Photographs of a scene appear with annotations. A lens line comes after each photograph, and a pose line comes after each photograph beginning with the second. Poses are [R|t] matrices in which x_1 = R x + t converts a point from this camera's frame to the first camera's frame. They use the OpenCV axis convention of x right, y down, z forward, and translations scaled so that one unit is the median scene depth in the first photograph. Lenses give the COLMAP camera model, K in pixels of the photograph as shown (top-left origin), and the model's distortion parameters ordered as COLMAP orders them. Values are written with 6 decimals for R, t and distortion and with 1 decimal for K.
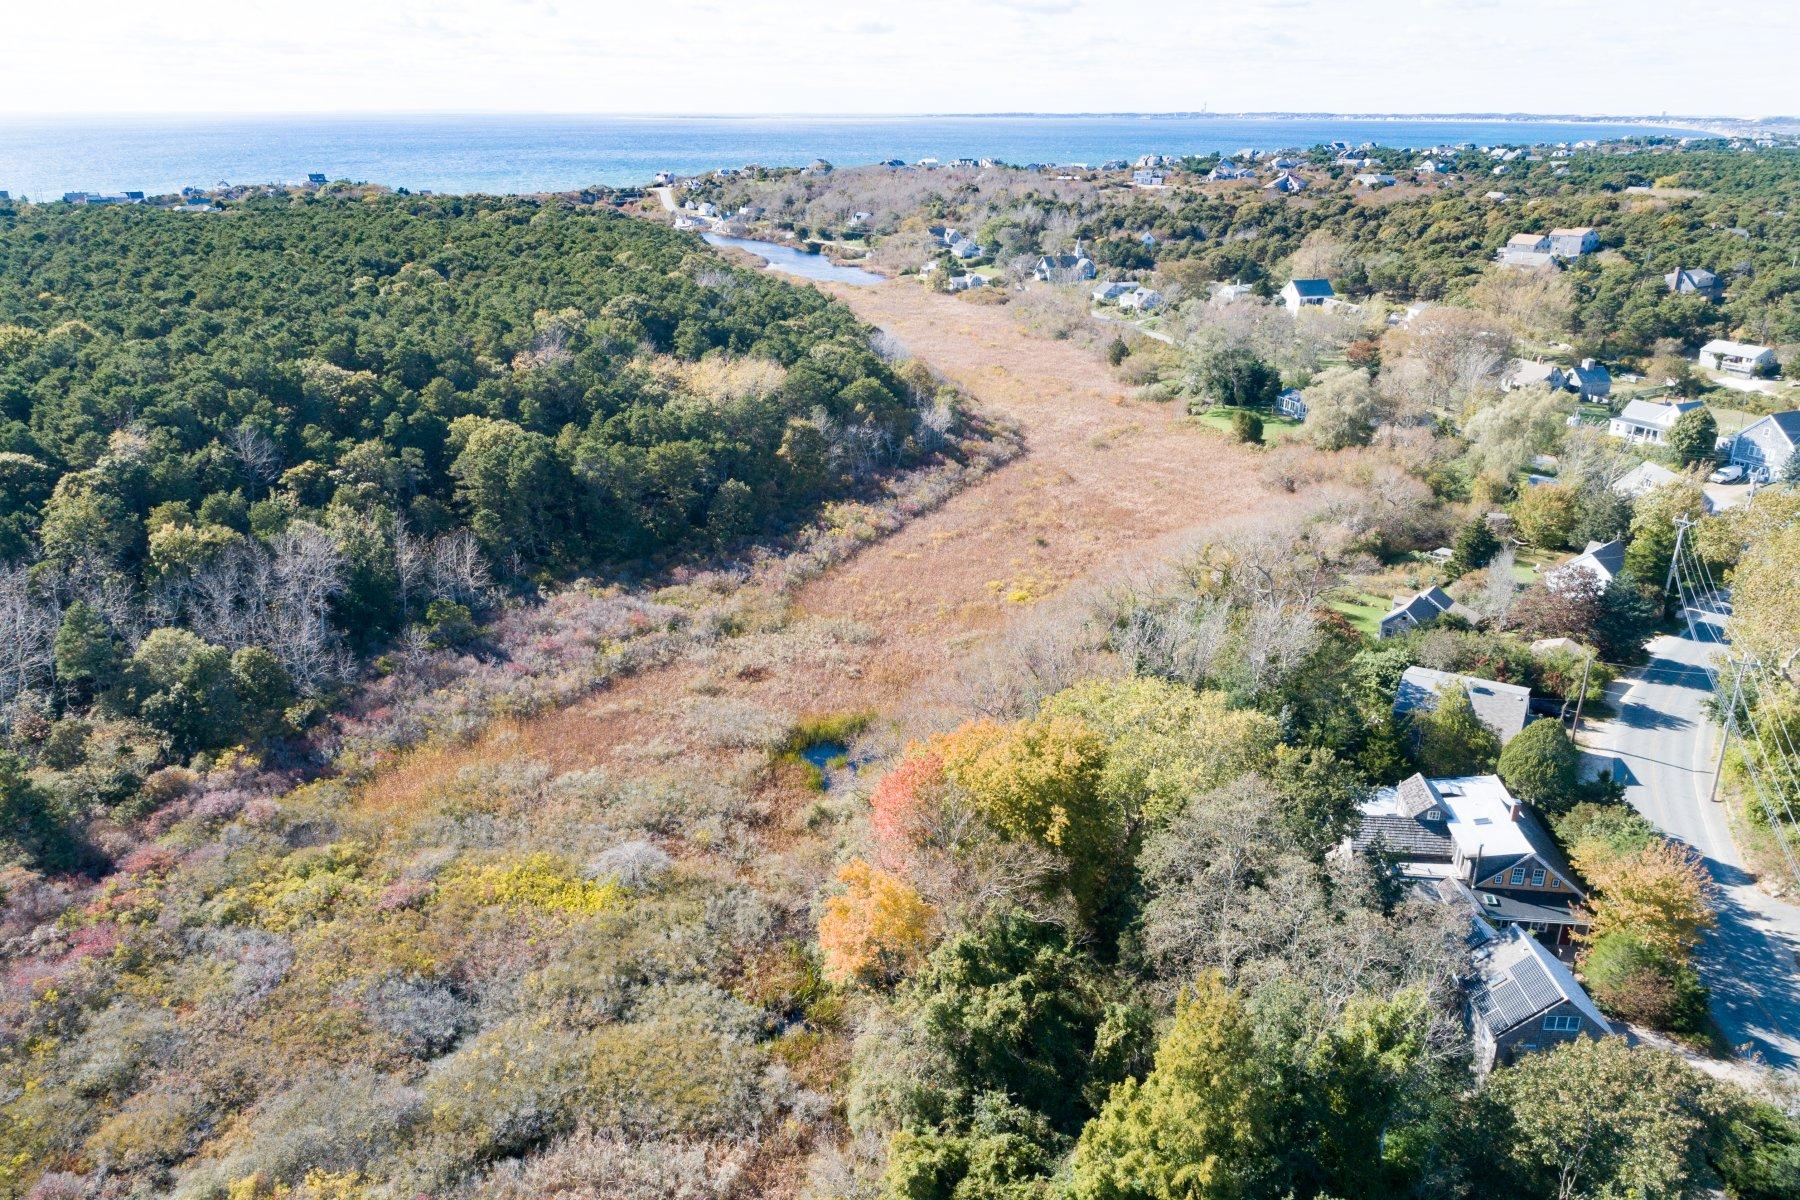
lens RADIAL K [[1326.9, 0, 900.0], [0, 1326.9, 600.0], [0, 0, 1]] dist [-0.002724, 0.001526]
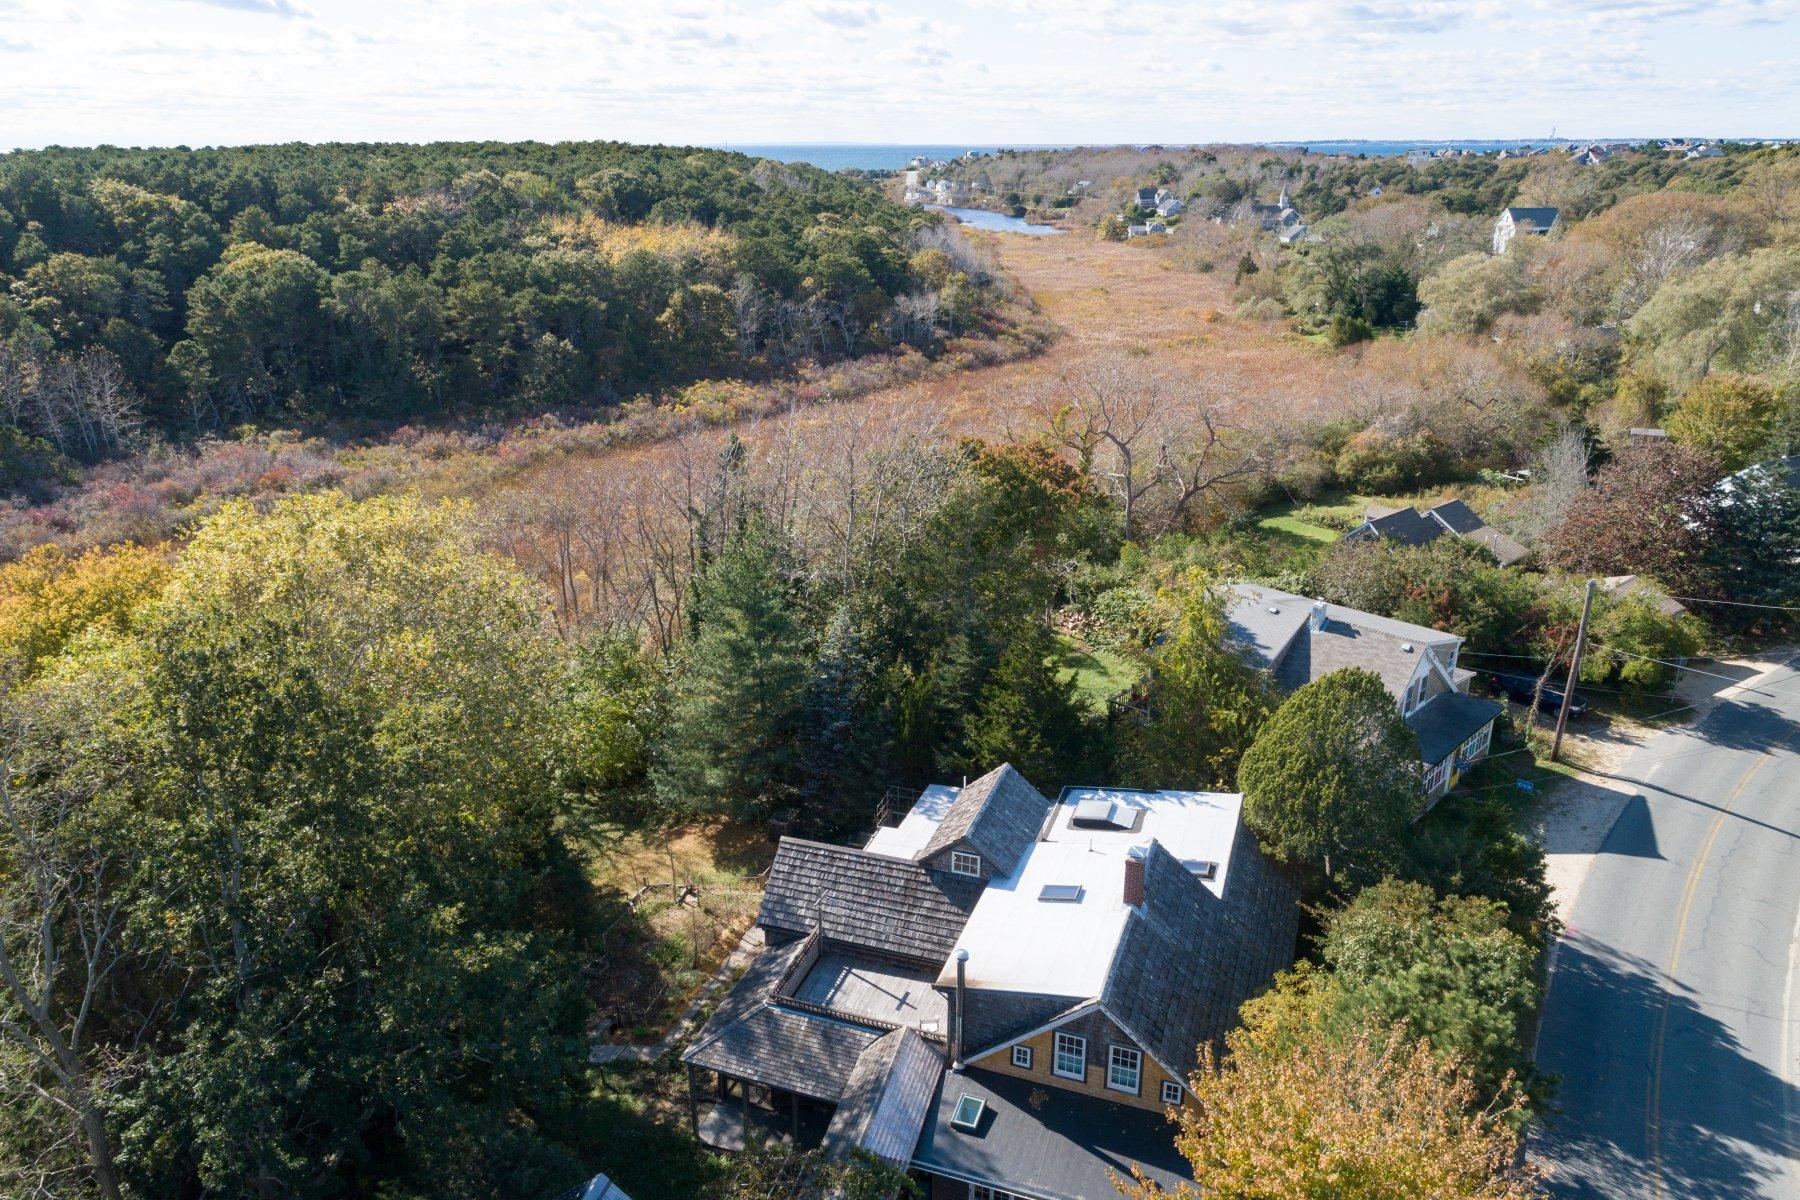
lens RADIAL K [[1236.9, 0, 931.4], [0, 1236.9, 601.2], [0, 0, 1]] dist [0.000329, 0.000346]
pose [[0.971811, 0.075306, -0.223410, 0.253589], [-0.076642, 0.997055, 0.002696, 0.044258], [0.222955, 0.014502, 0.974721, 0.338181]]
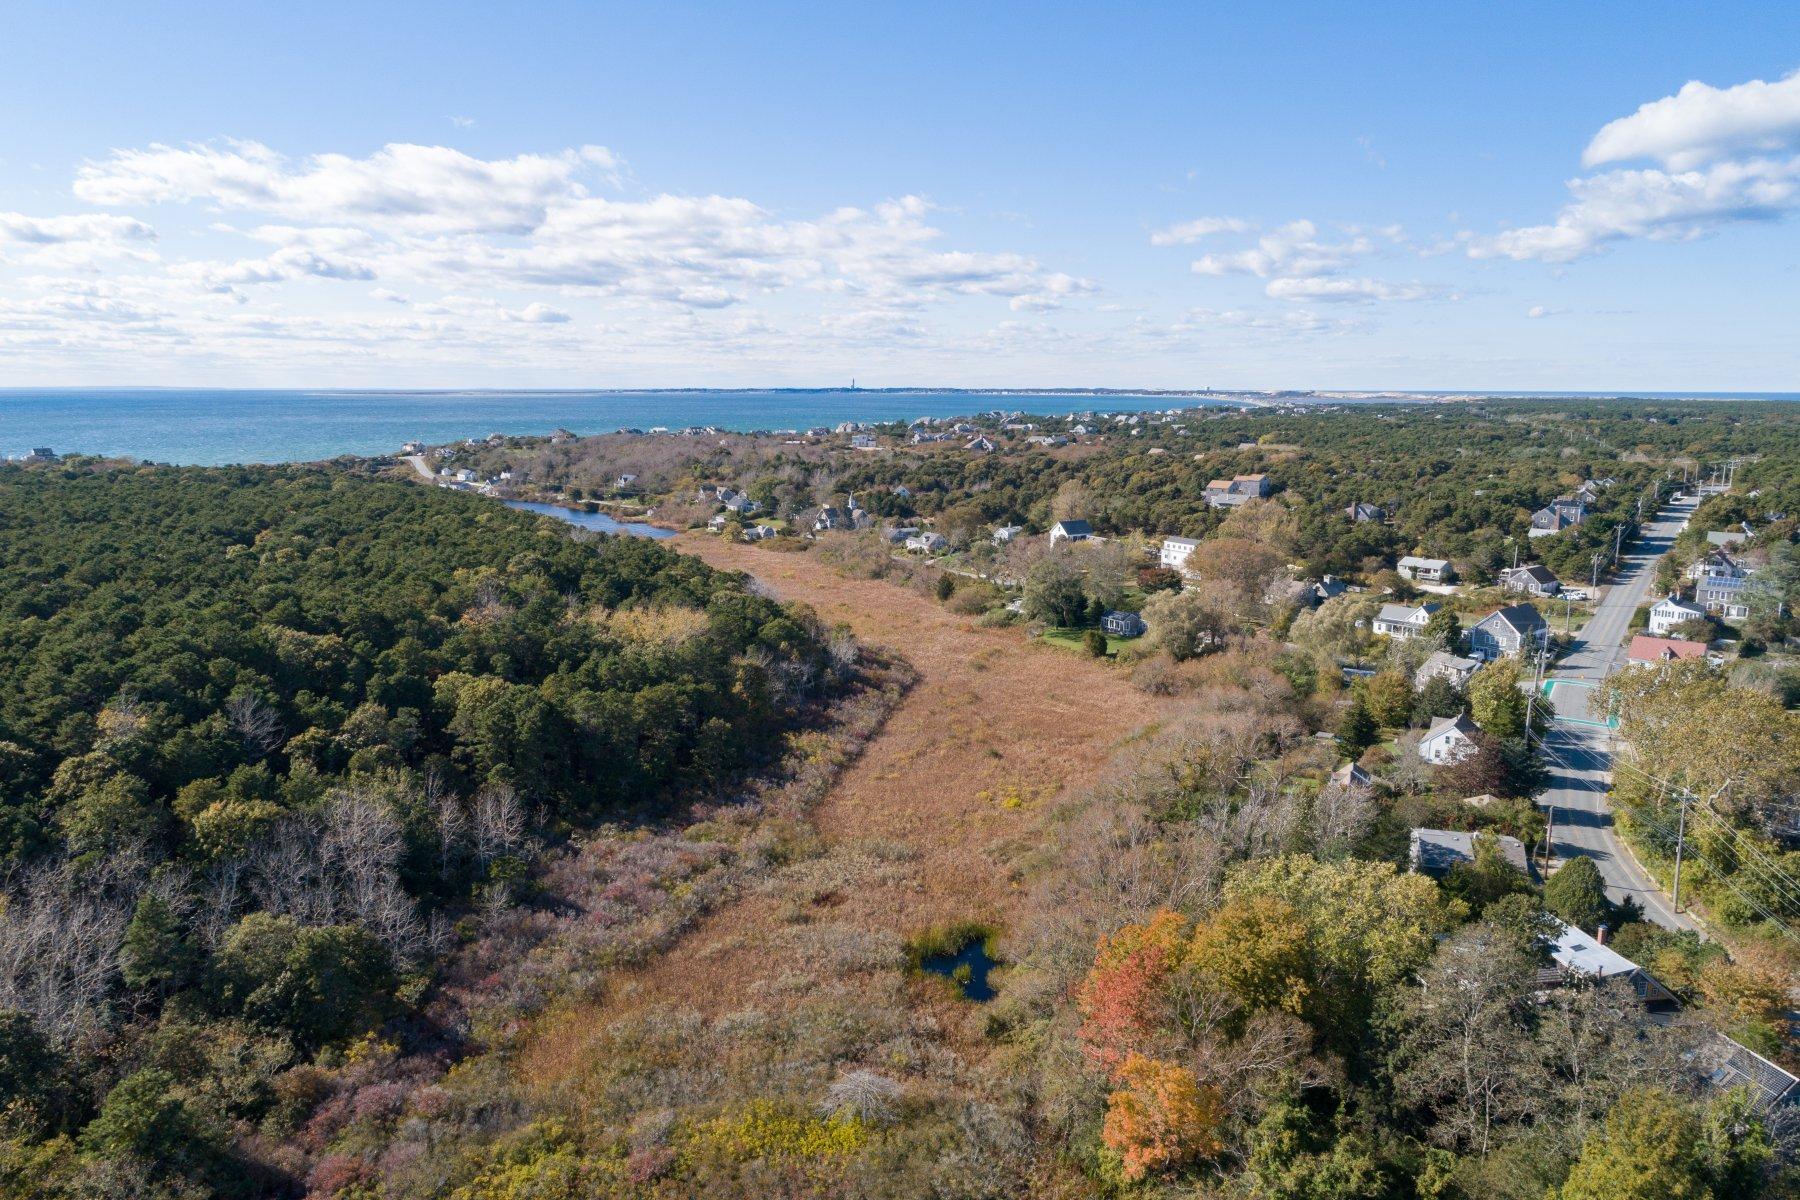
lens RADIAL K [[1216.2, 0, 900.0], [0, 1216.2, 600.0], [0, 0, 1]] dist [-0.002830, 0.001654]
pose [[0.965098, -0.046230, 0.257775, -0.221113], [0.091675, 0.981656, -0.167172, -0.007306], [-0.245318, 0.184969, 0.951633, 0.026888]]
